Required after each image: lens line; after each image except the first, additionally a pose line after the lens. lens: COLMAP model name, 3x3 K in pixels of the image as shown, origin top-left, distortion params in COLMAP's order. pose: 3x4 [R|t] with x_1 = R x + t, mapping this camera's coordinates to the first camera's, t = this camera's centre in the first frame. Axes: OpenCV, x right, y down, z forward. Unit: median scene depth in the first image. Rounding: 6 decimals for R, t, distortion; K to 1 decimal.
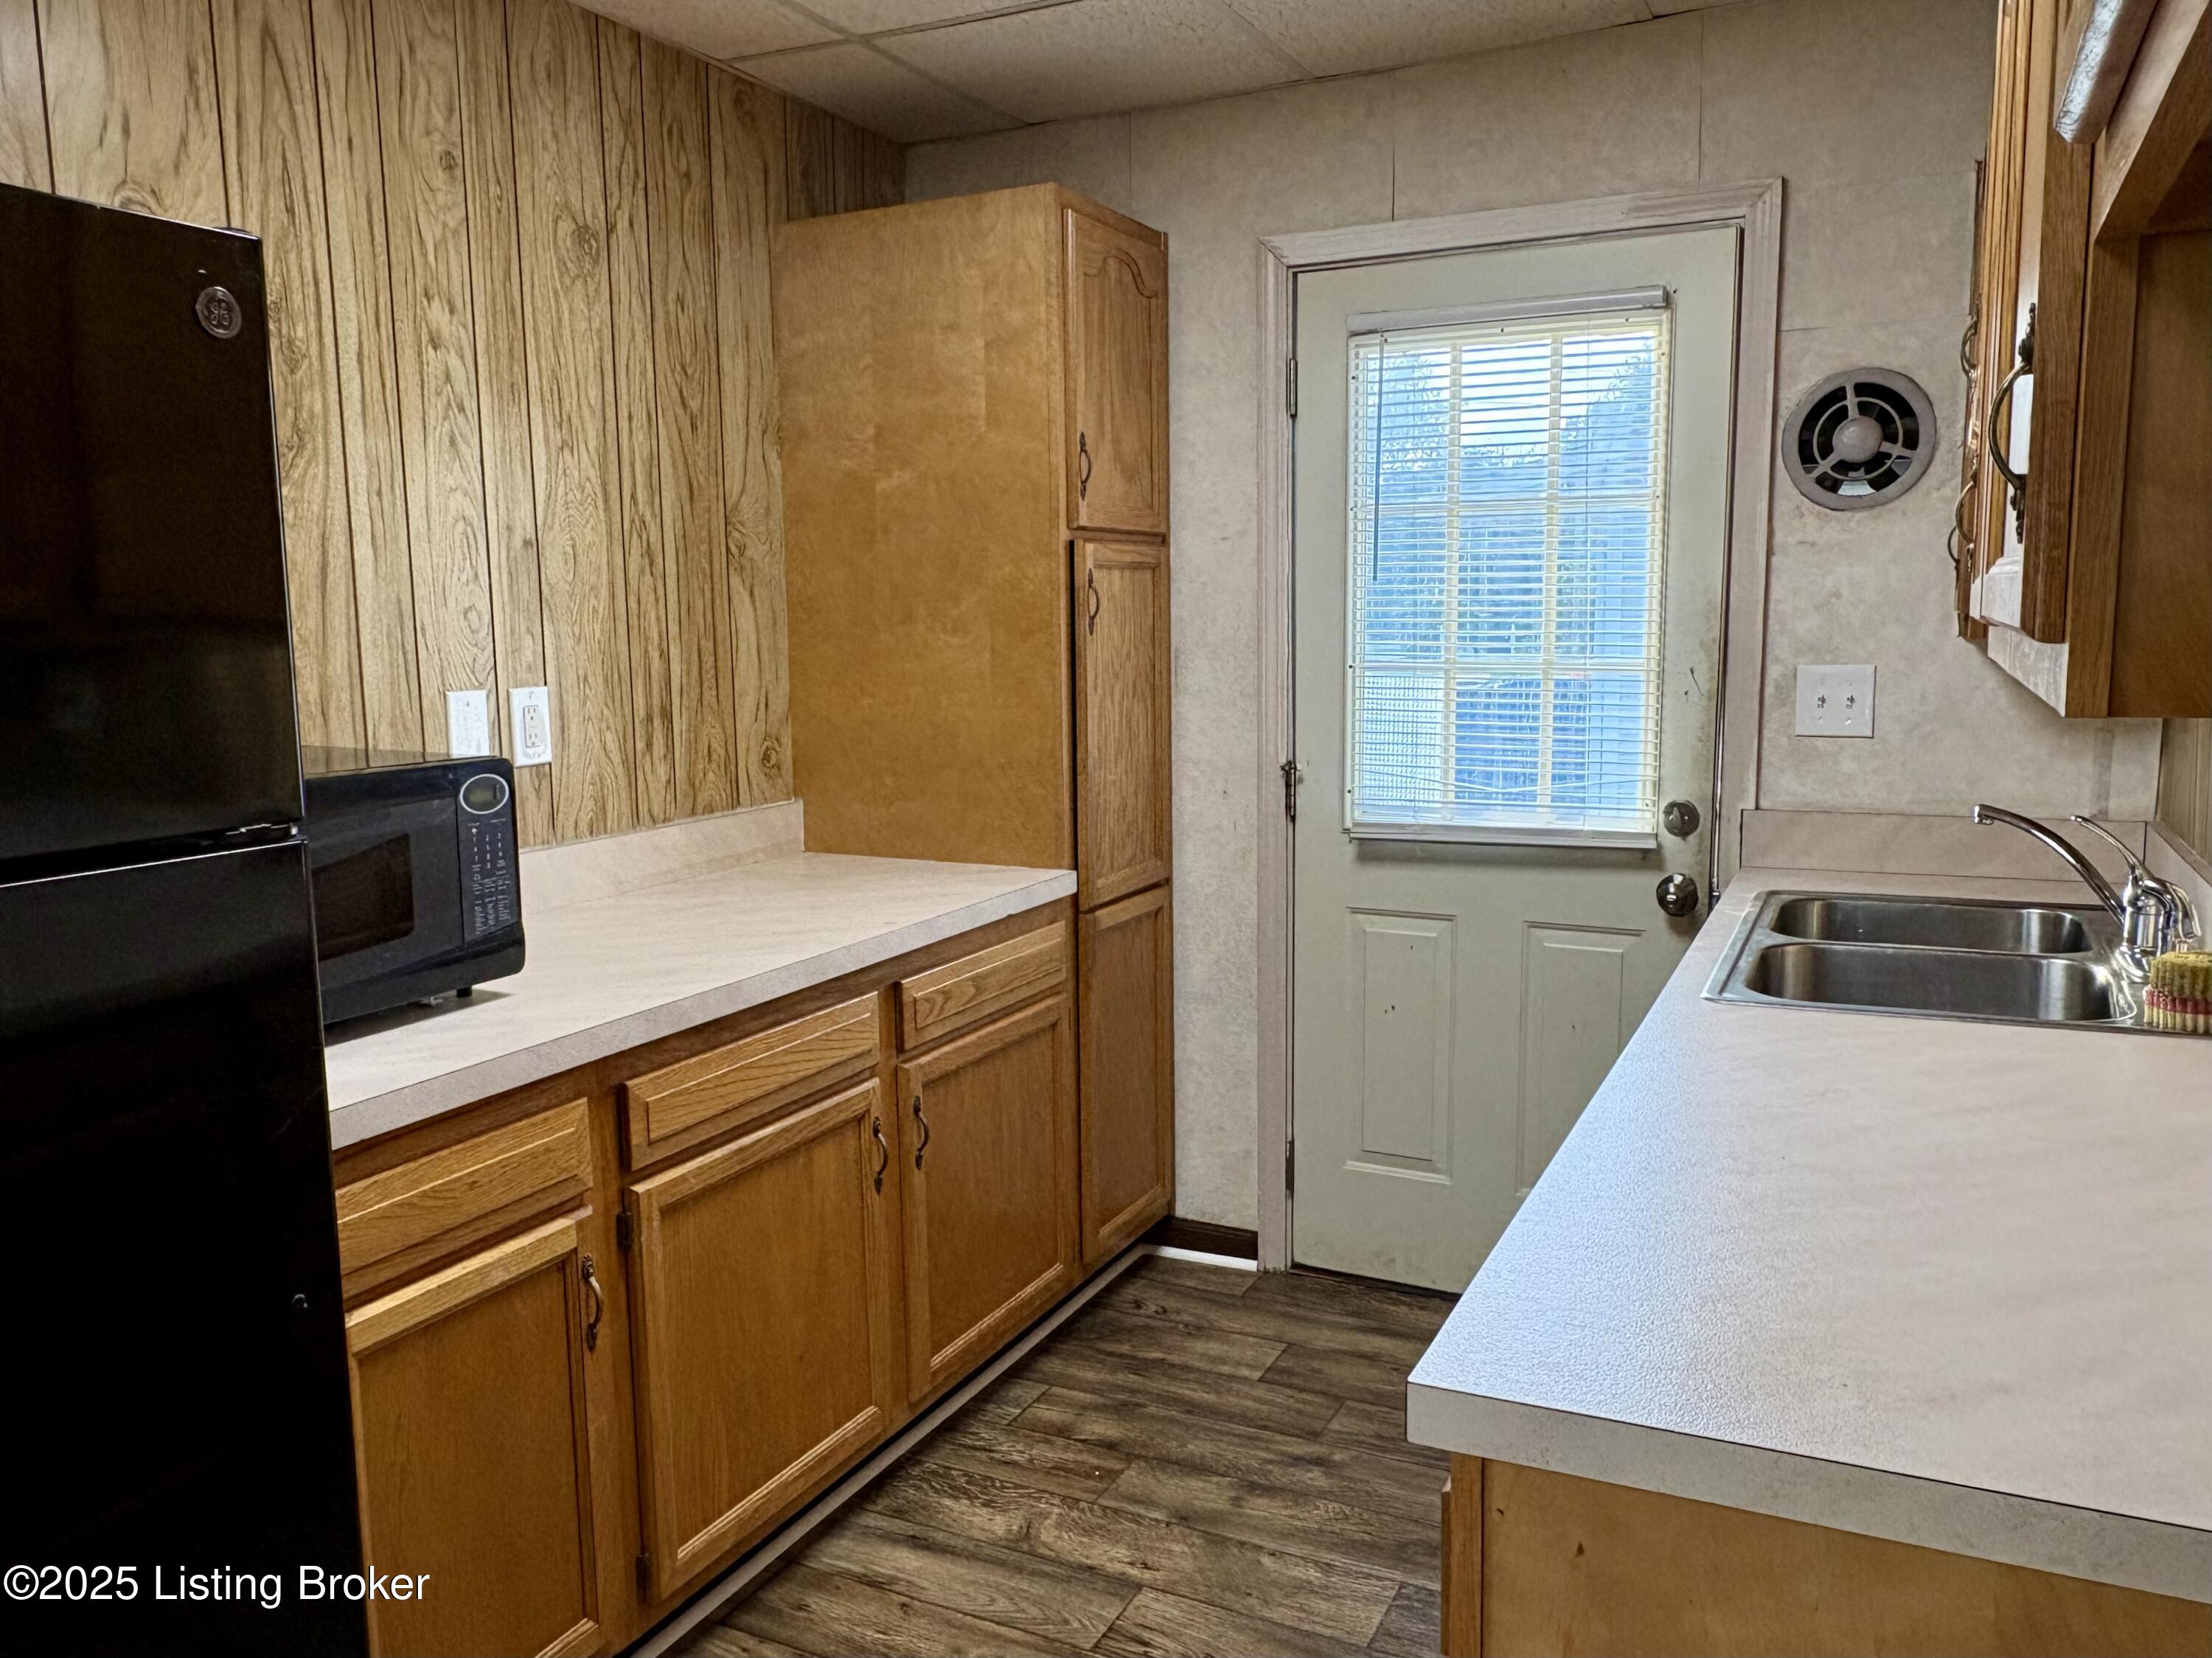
lens RADIAL K [[1652.3, 0, 1098.0], [0, 1652.3, 842.2], [0, 0, 1]] dist [-0.001896, -0.003717]
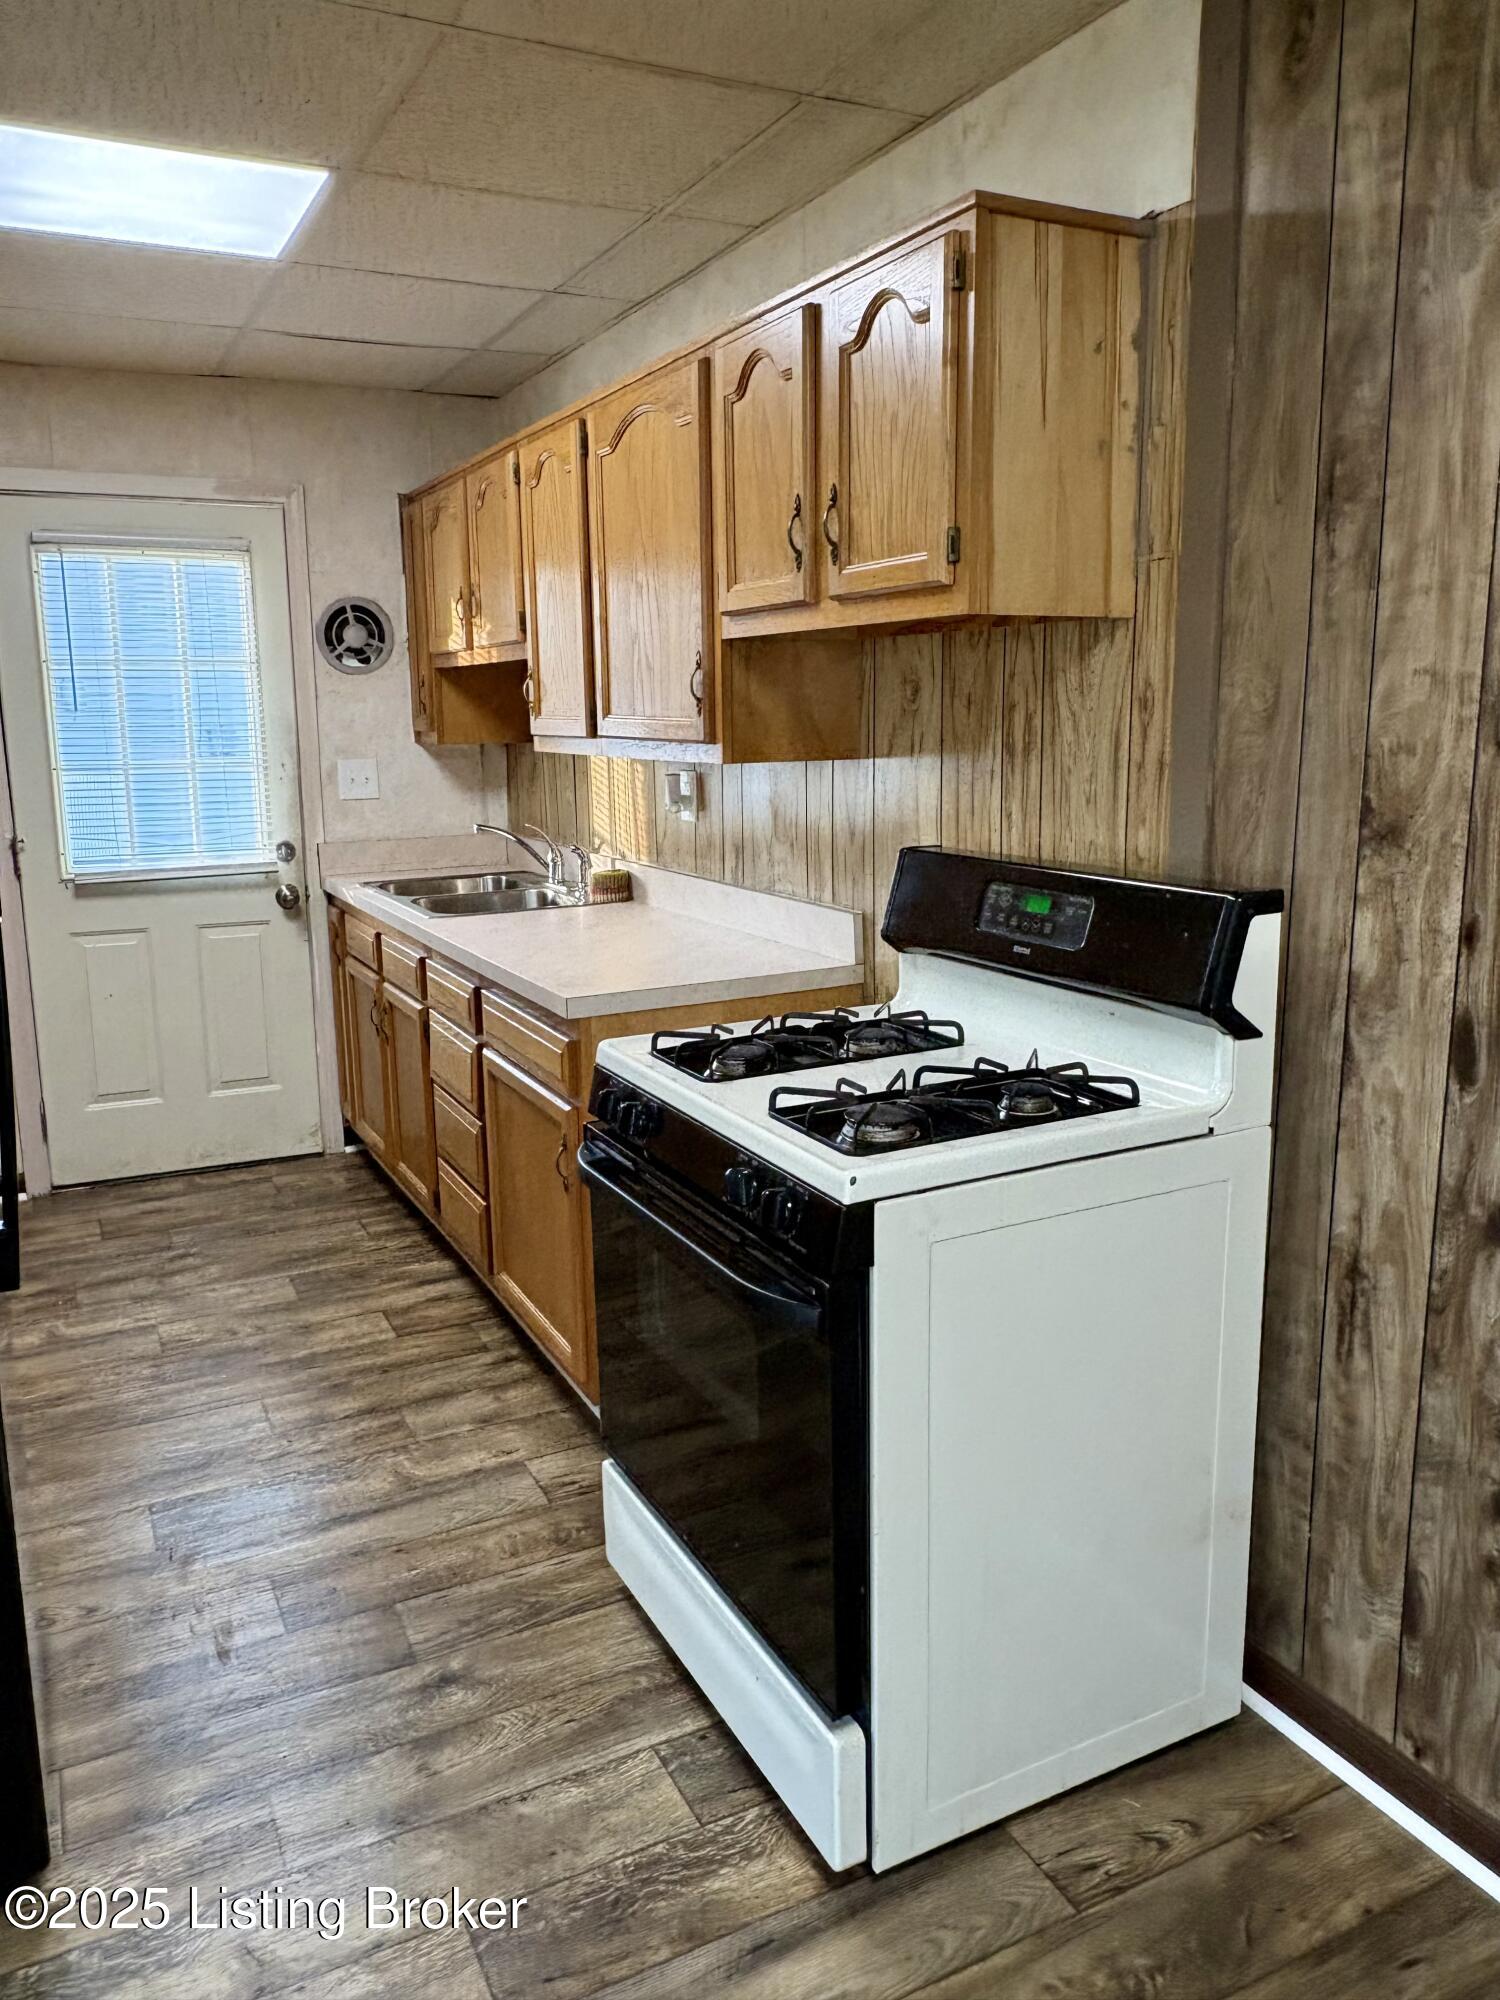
lens RADIAL K [[1430.1, 0, 734.9], [0, 1430.1, 990.8], [0, 0, 1]] dist [-0.005014, -0.005198]
pose [[0.599393, -0.148354, 0.786587, -0.540368], [0.111185, 0.988580, 0.101725, 0.028373], [-0.792695, 0.026483, 0.609042, -0.264463]]
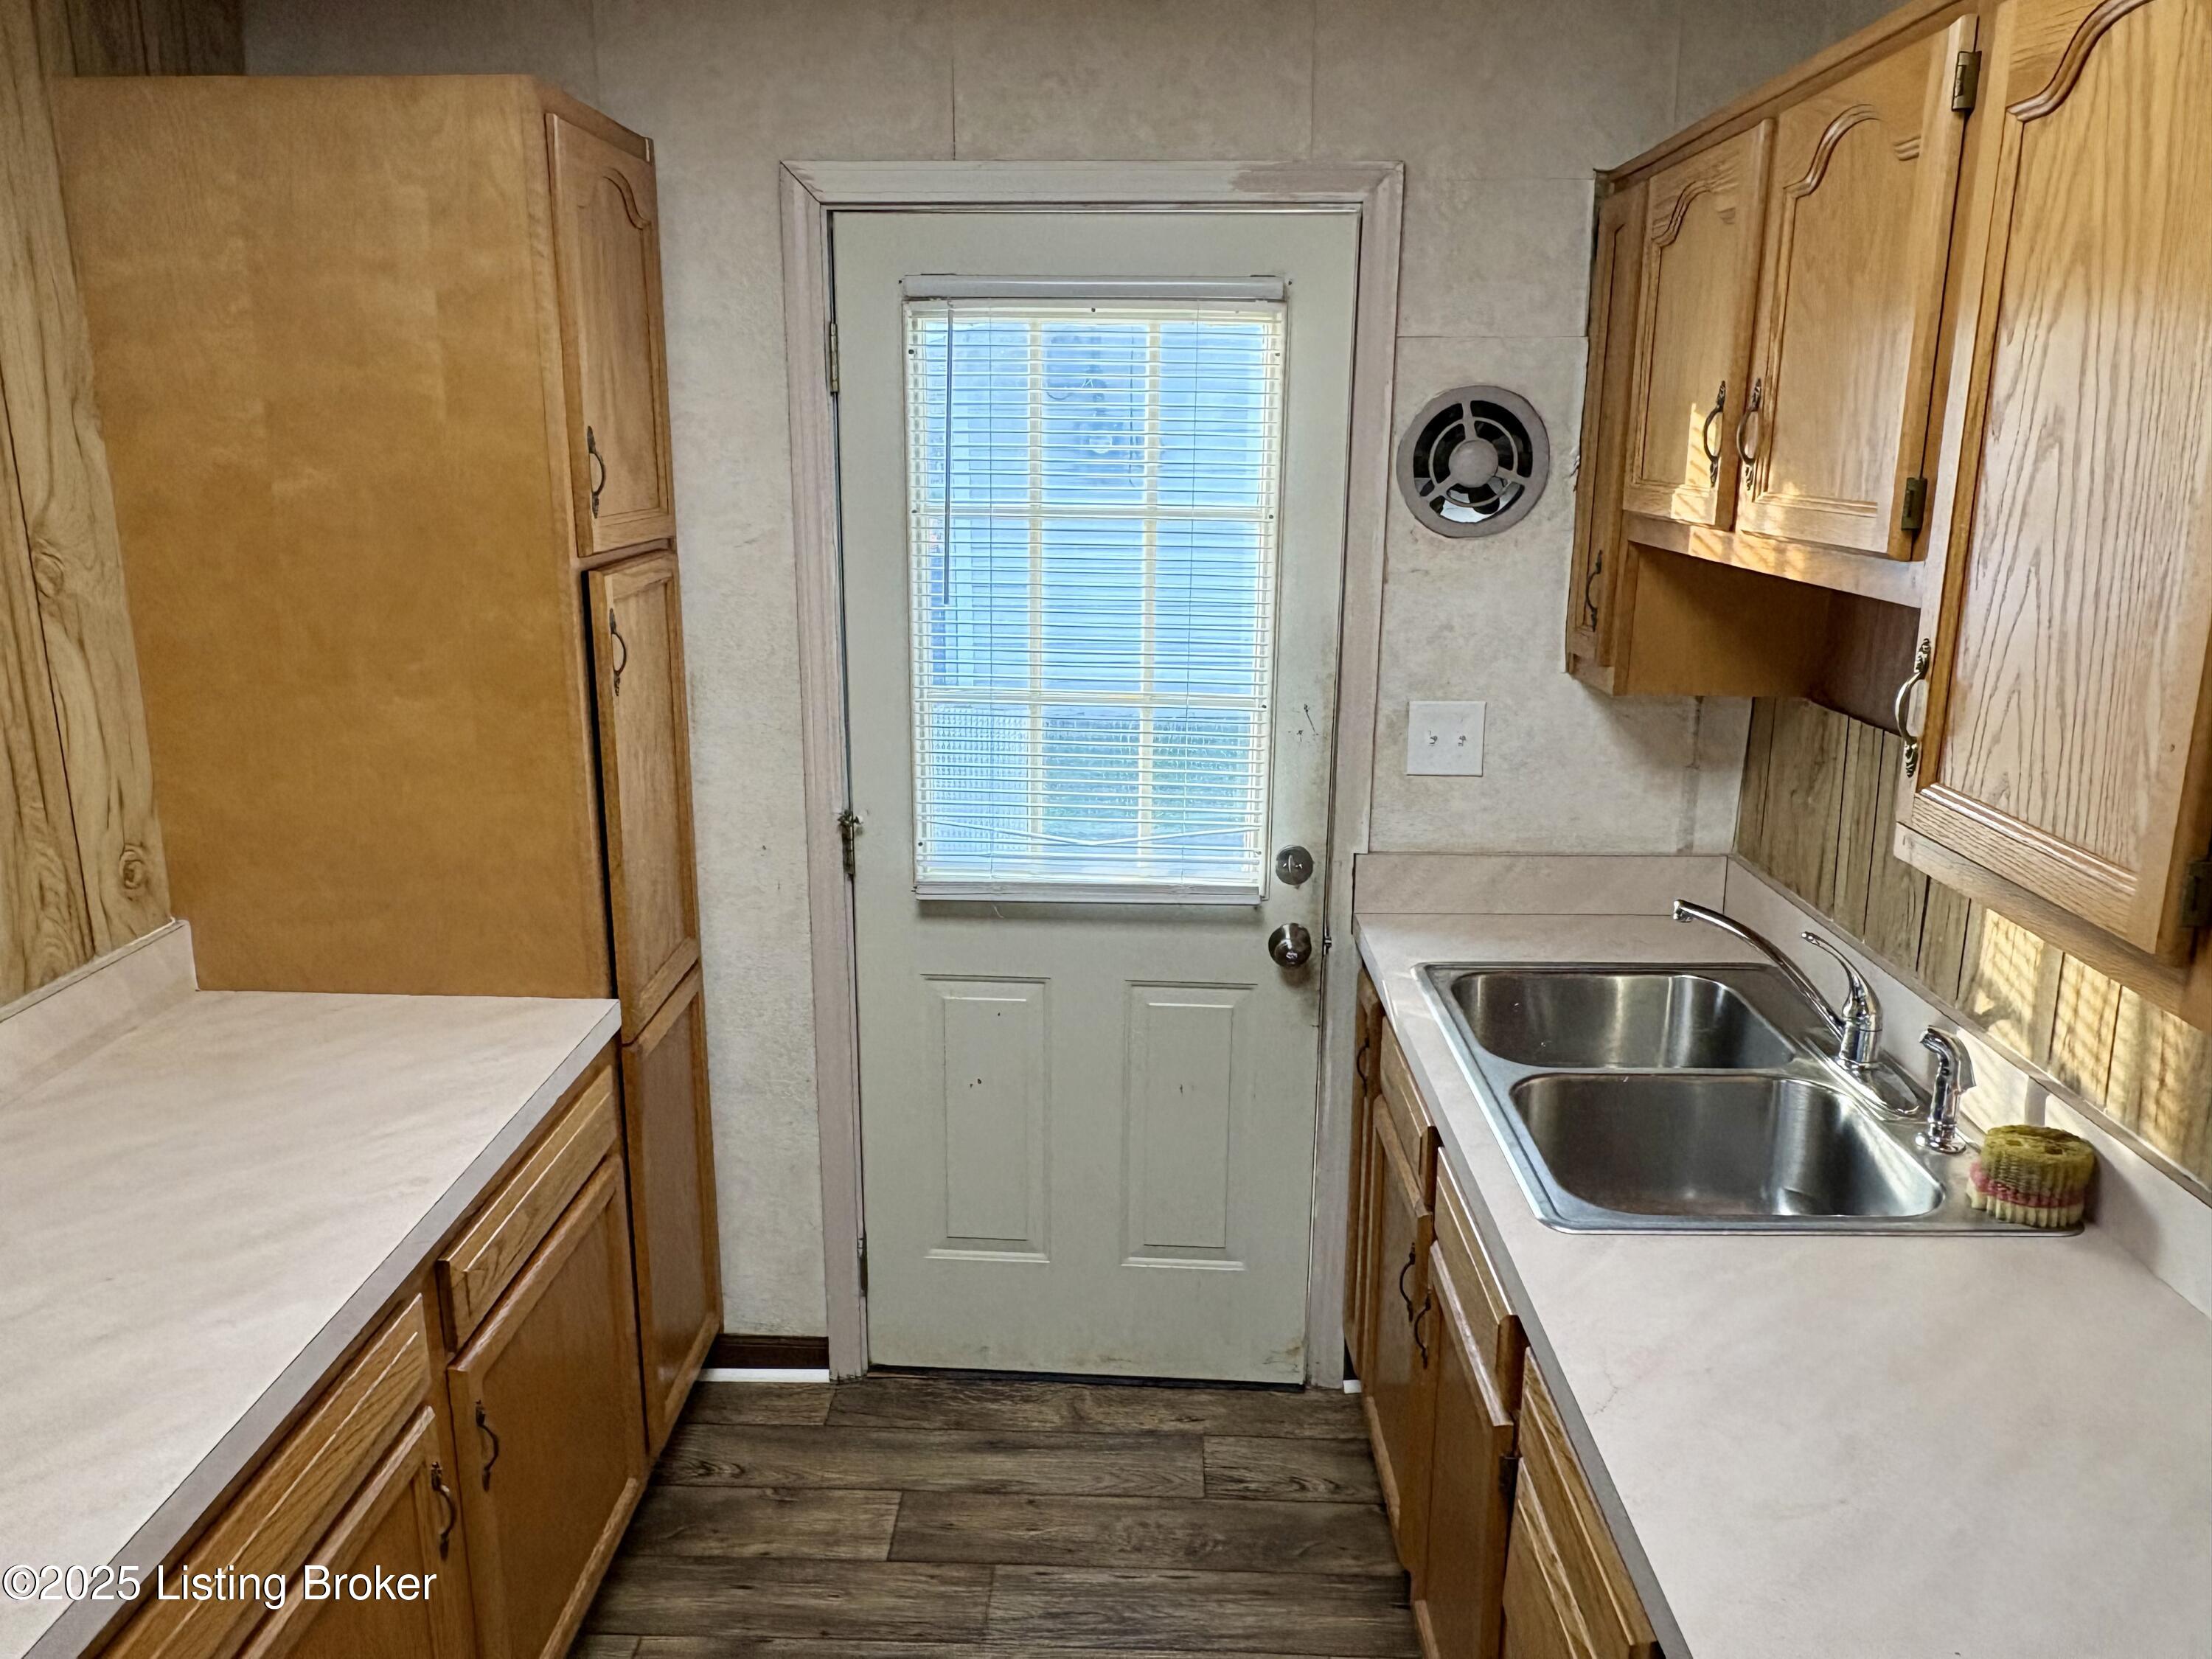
lens RADIAL K [[1581.7, 0, 1092.3], [0, 1581.7, 831.3], [0, 0, 1]] dist [-0.005014, -0.005198]
pose [[0.908940, -0.085679, 0.408028, -0.105683], [0.040823, 0.992244, 0.117415, -0.137585], [-0.414923, -0.090066, 0.905388, 0.240280]]
